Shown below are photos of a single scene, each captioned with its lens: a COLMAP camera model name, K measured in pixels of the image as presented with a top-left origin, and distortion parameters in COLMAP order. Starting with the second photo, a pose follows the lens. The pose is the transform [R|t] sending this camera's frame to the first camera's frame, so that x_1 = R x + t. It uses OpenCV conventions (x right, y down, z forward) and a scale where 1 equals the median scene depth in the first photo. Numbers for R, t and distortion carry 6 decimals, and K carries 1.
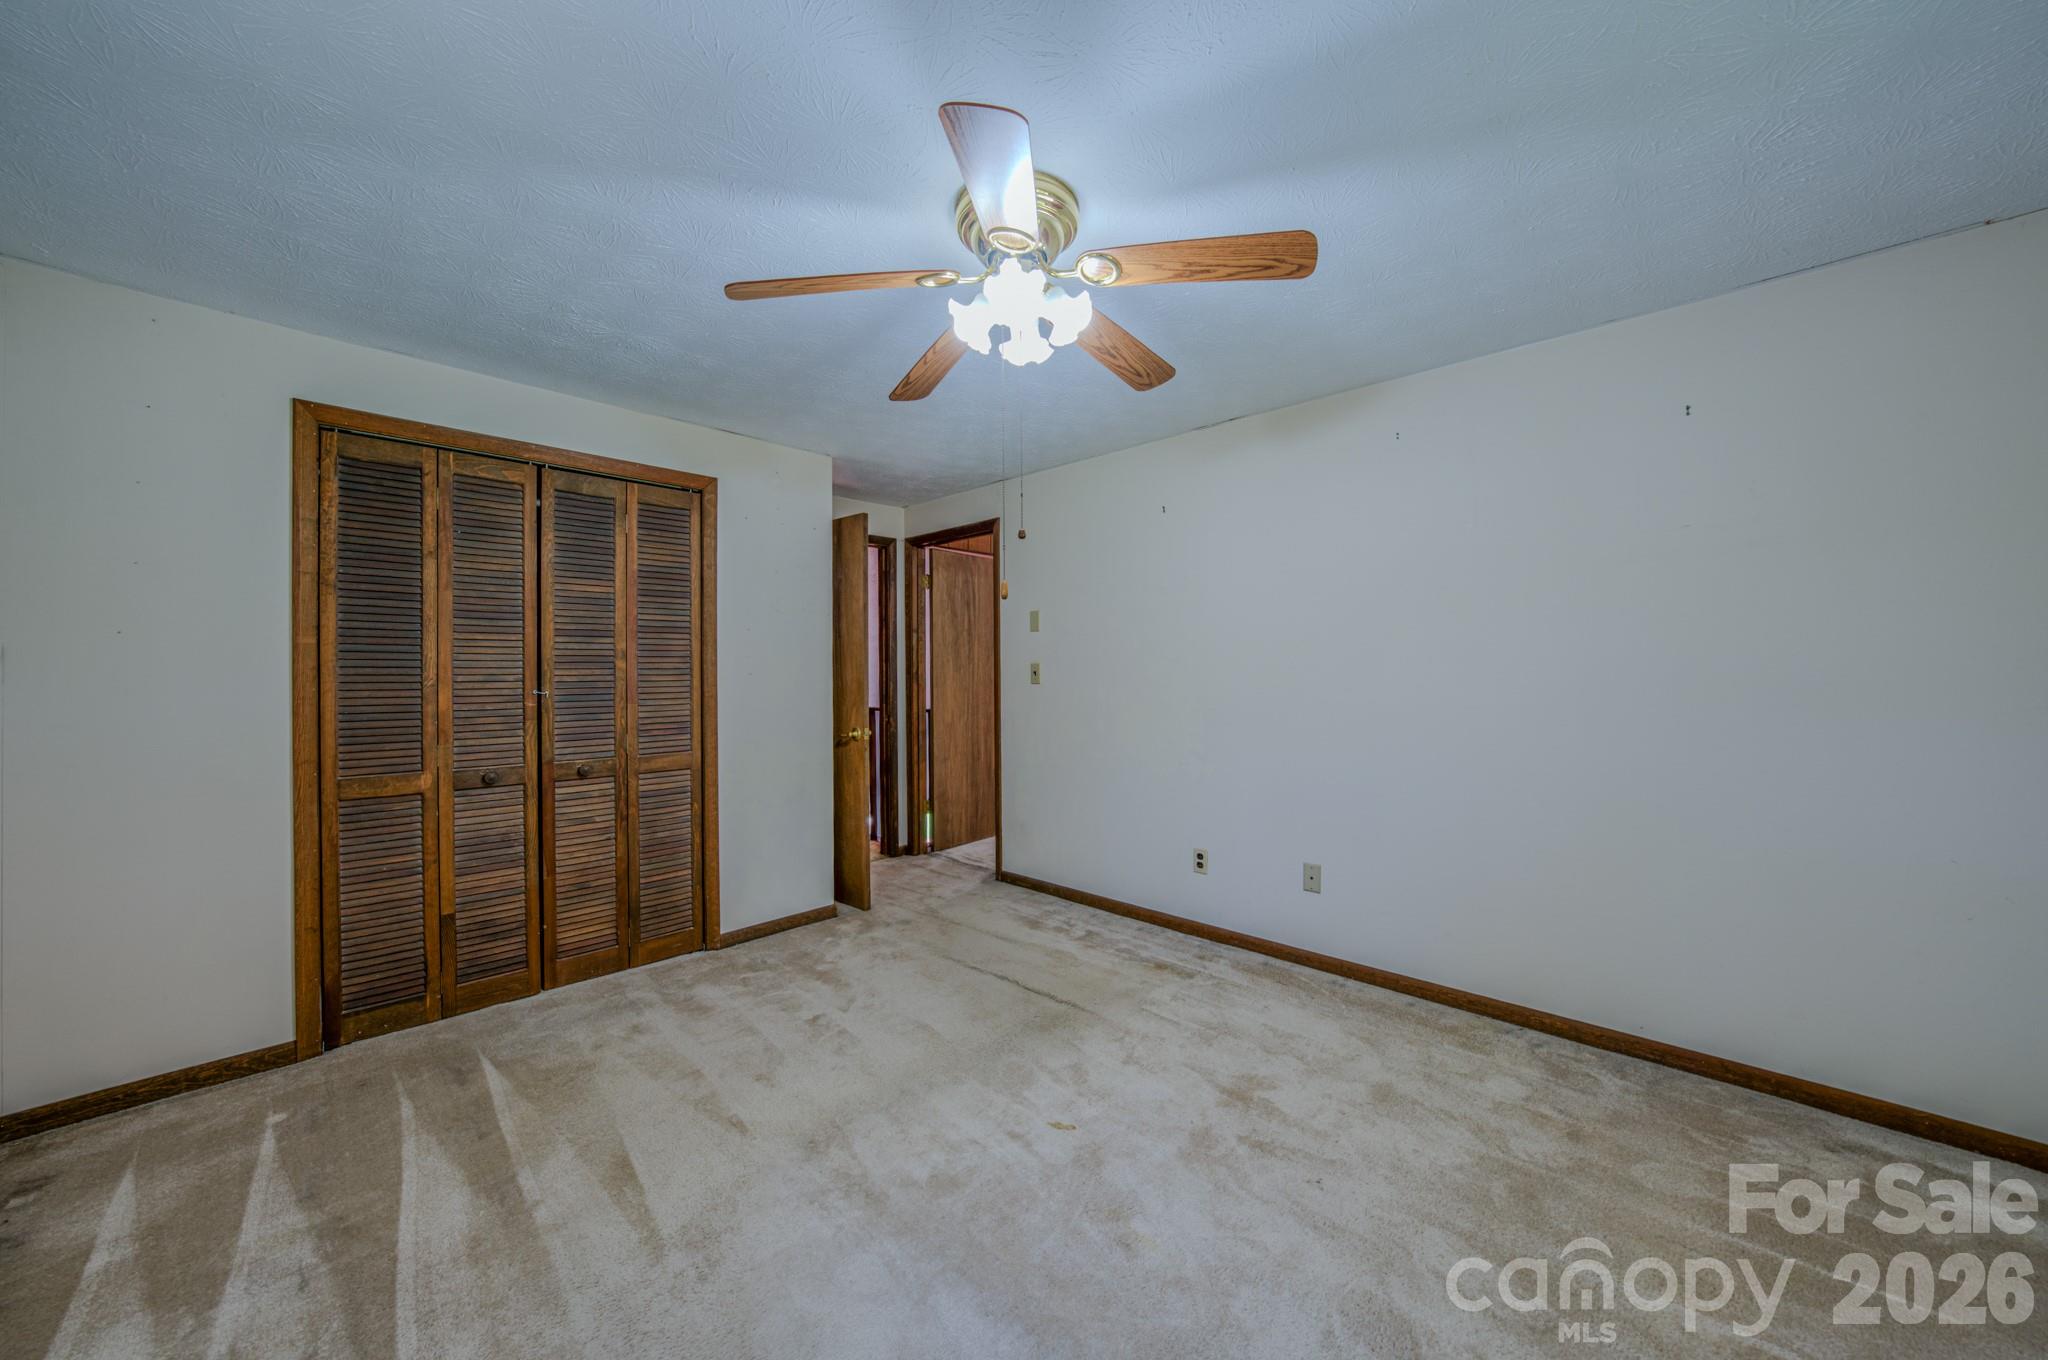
lens RADIAL K [[724.1, 0, 1025.3], [0, 724.1, 670.2], [0, 0, 1]] dist [-0.026255, 0.006130]
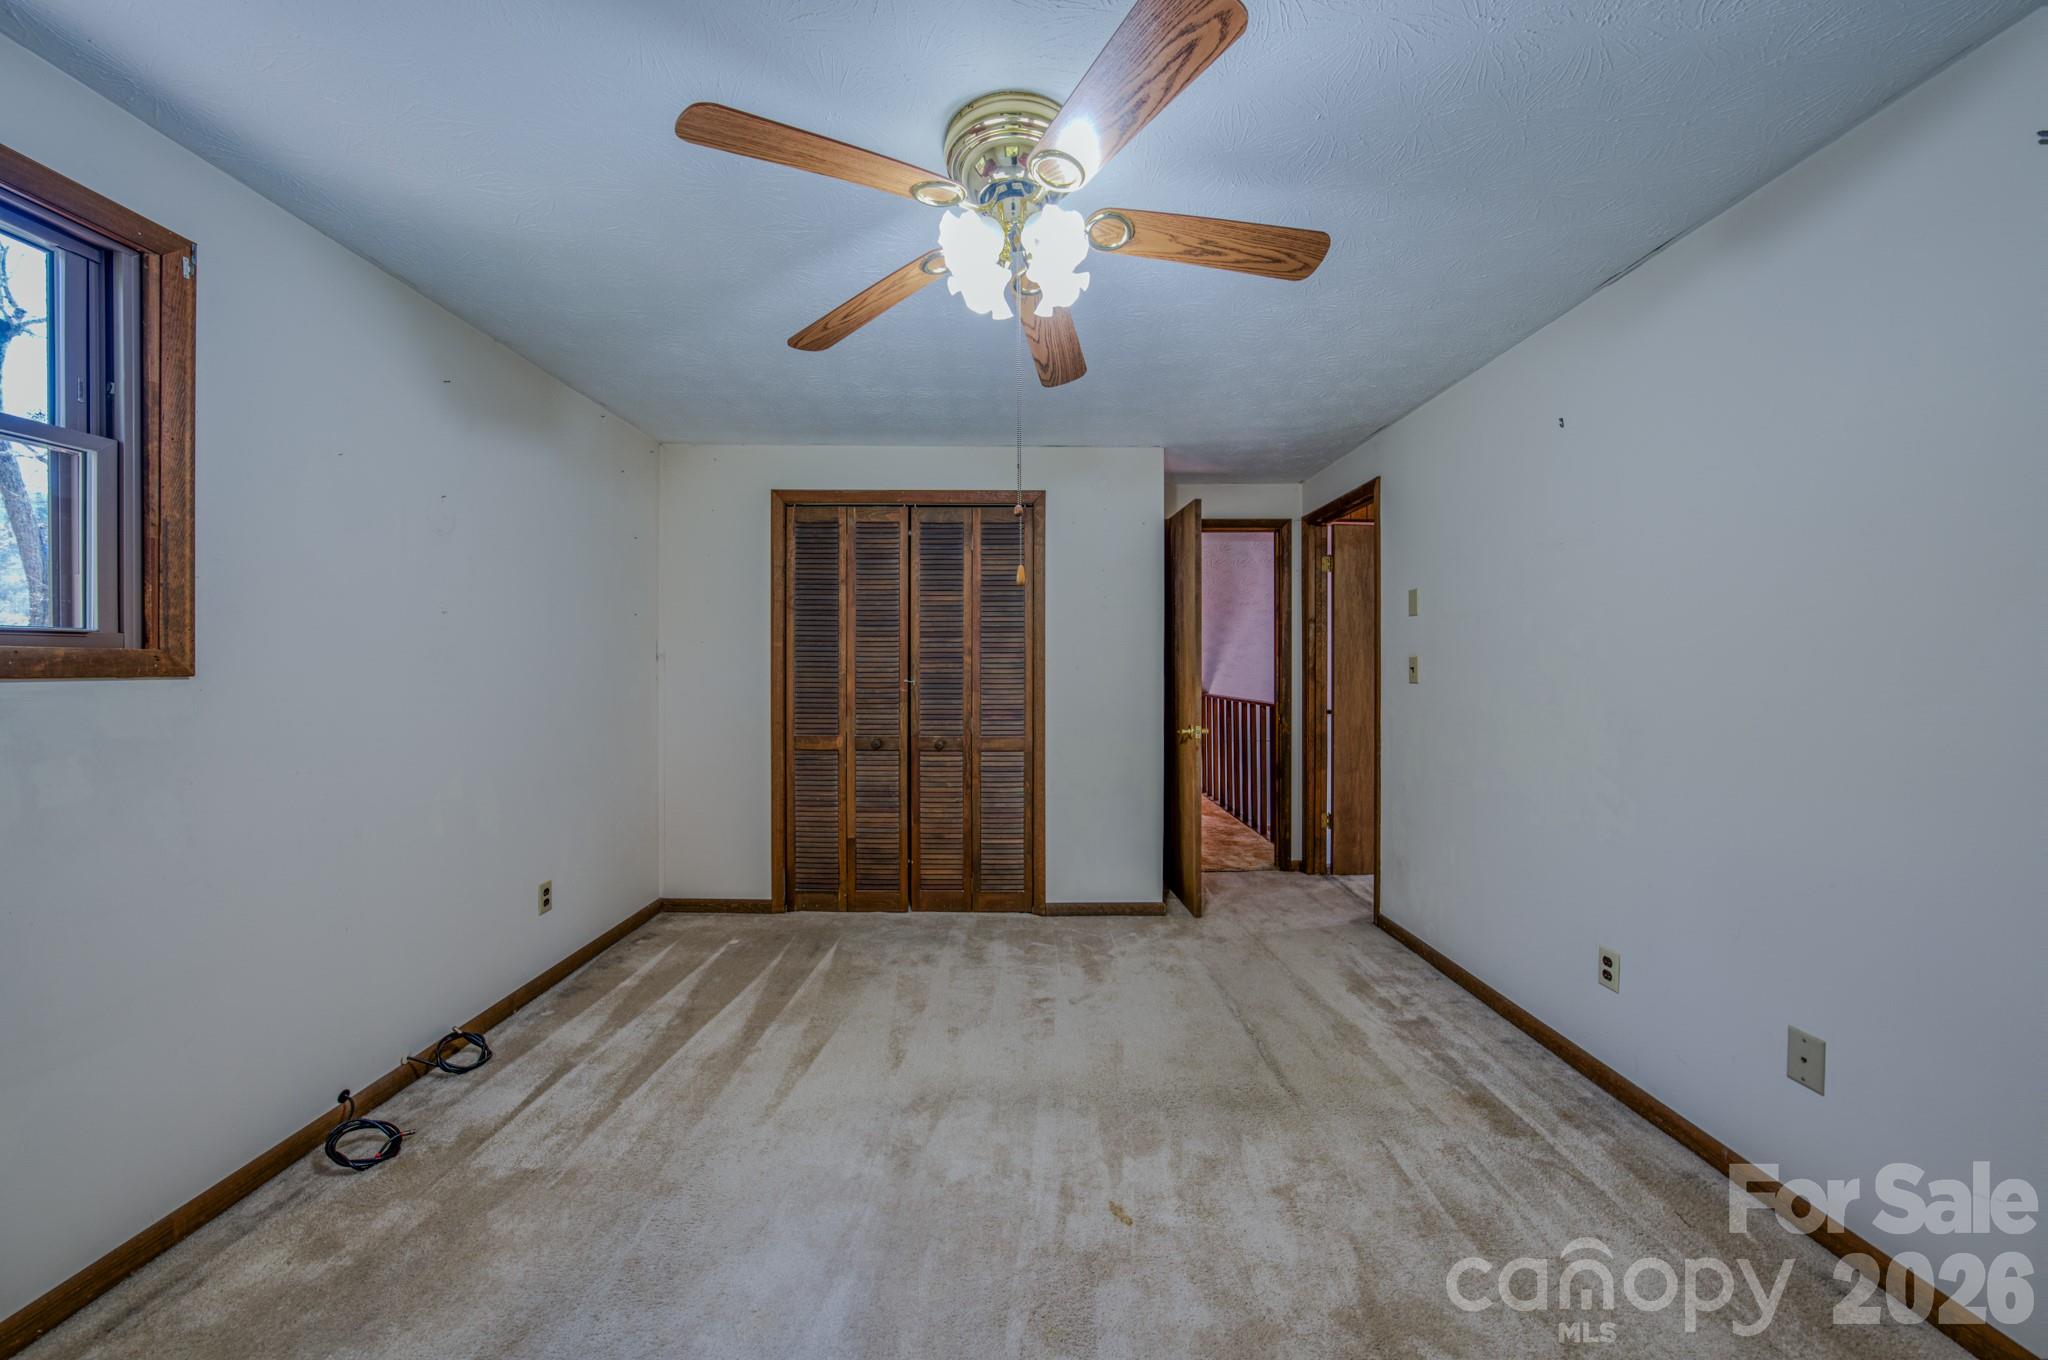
lens RADIAL K [[712.4, 0, 1022.3], [0, 712.4, 670.2], [0, 0, 1]] dist [-0.026160, 0.005819]
pose [[0.695299, 0.008375, -0.718672, 0.370895], [-0.002835, 0.999956, 0.008910, -0.000770], [0.718715, -0.004157, 0.695292, 0.238173]]
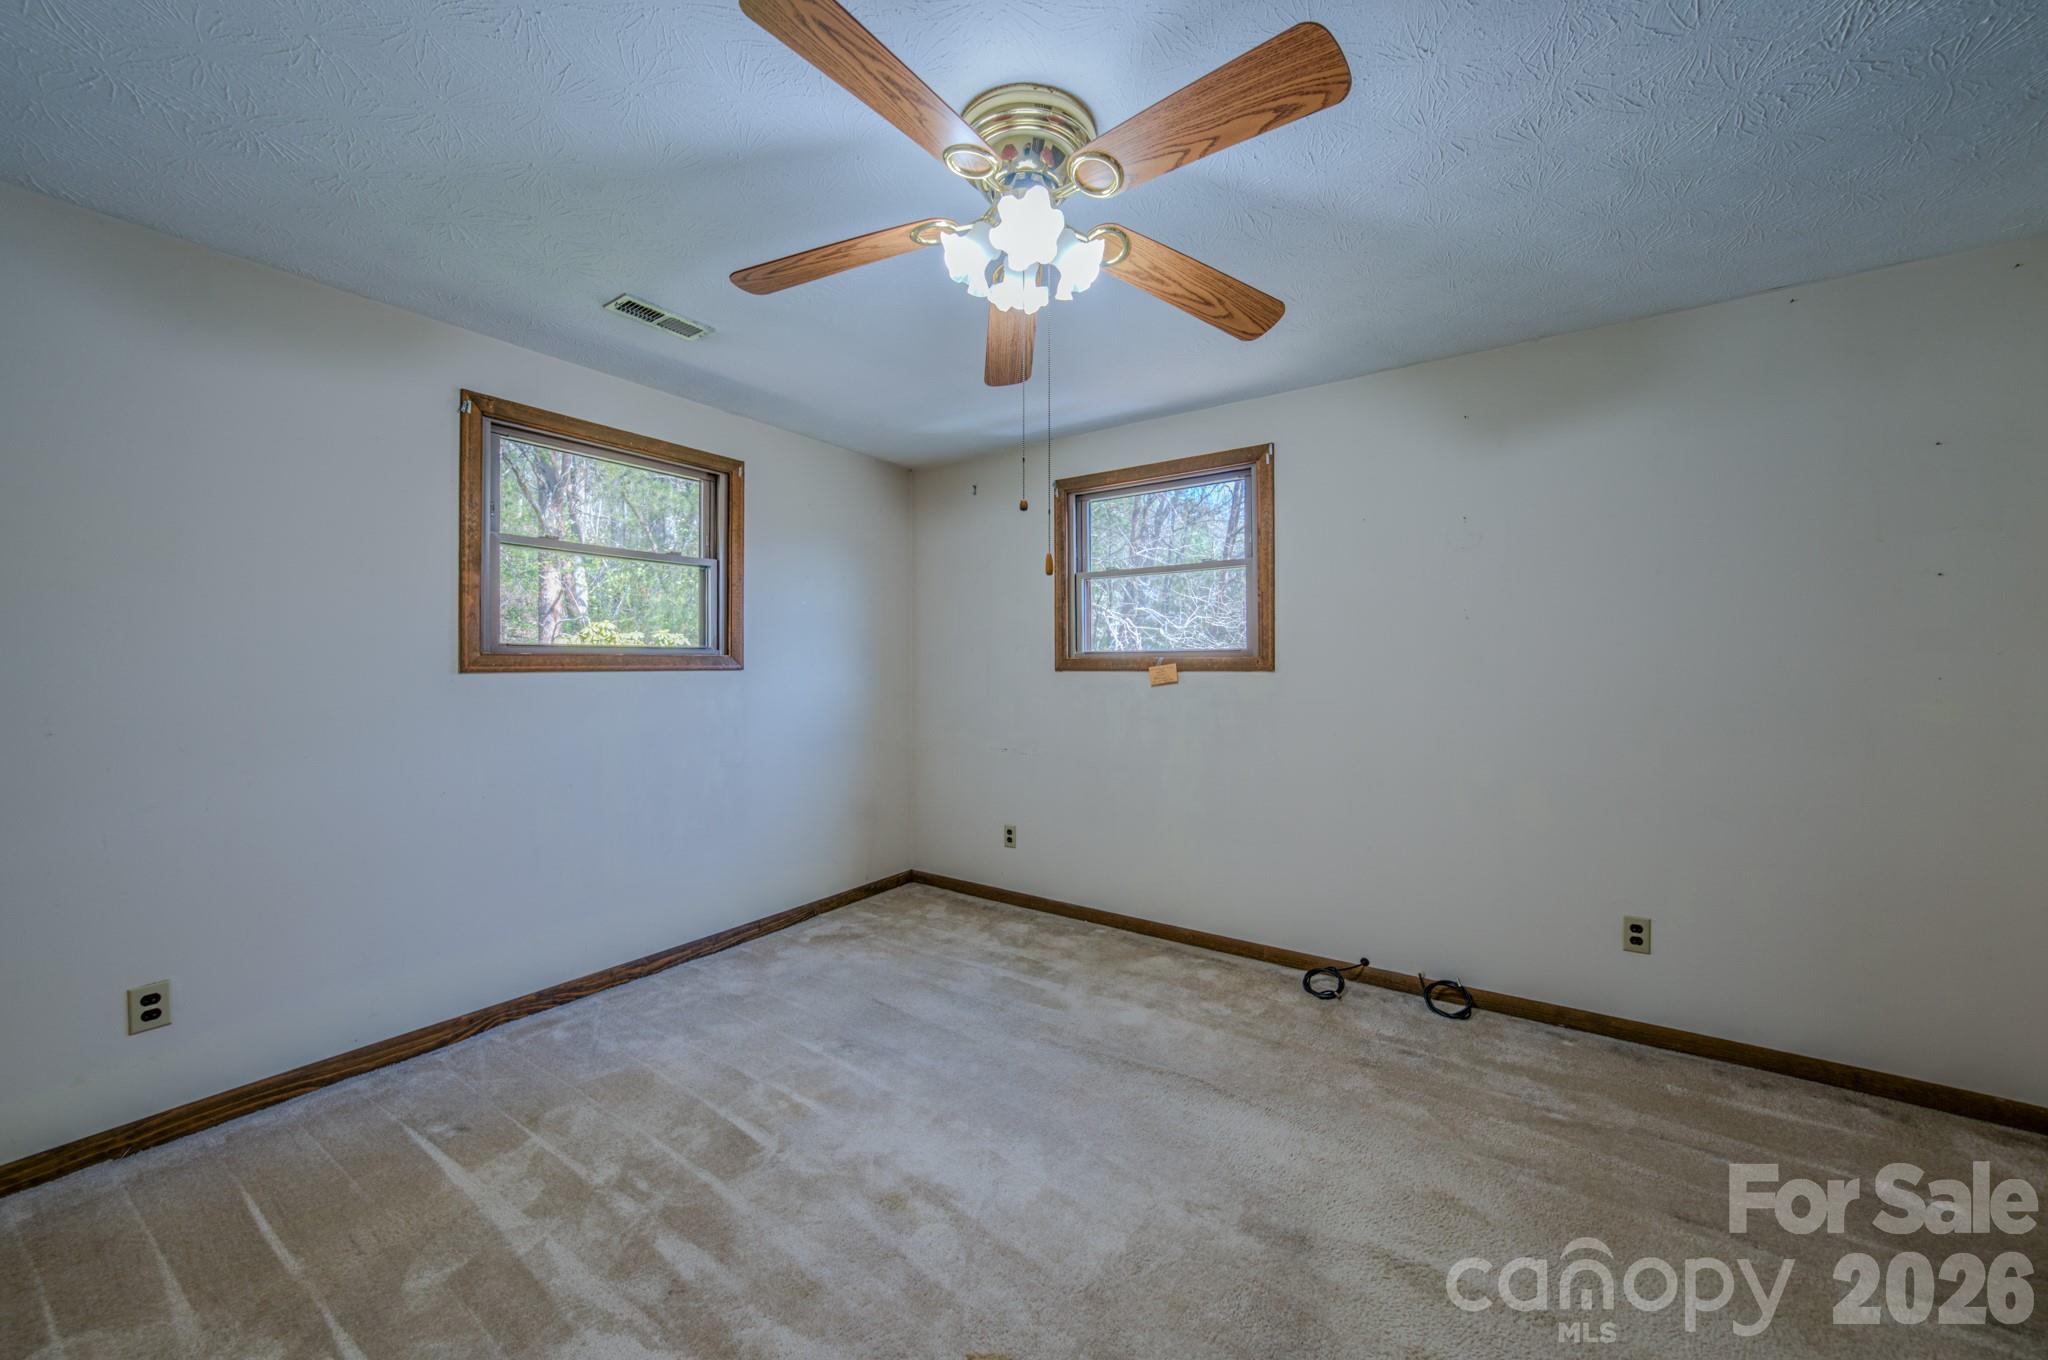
lens RADIAL K [[724.3, 0, 1018.3], [0, 724.3, 674.4], [0, 0, 1]] dist [-0.025739, 0.005978]
pose [[-0.988234, 0.006931, -0.152792, 0.080313], [0.005849, 0.999955, 0.007526, 0.005159], [0.152837, 0.006544, -0.988230, 1.106551]]
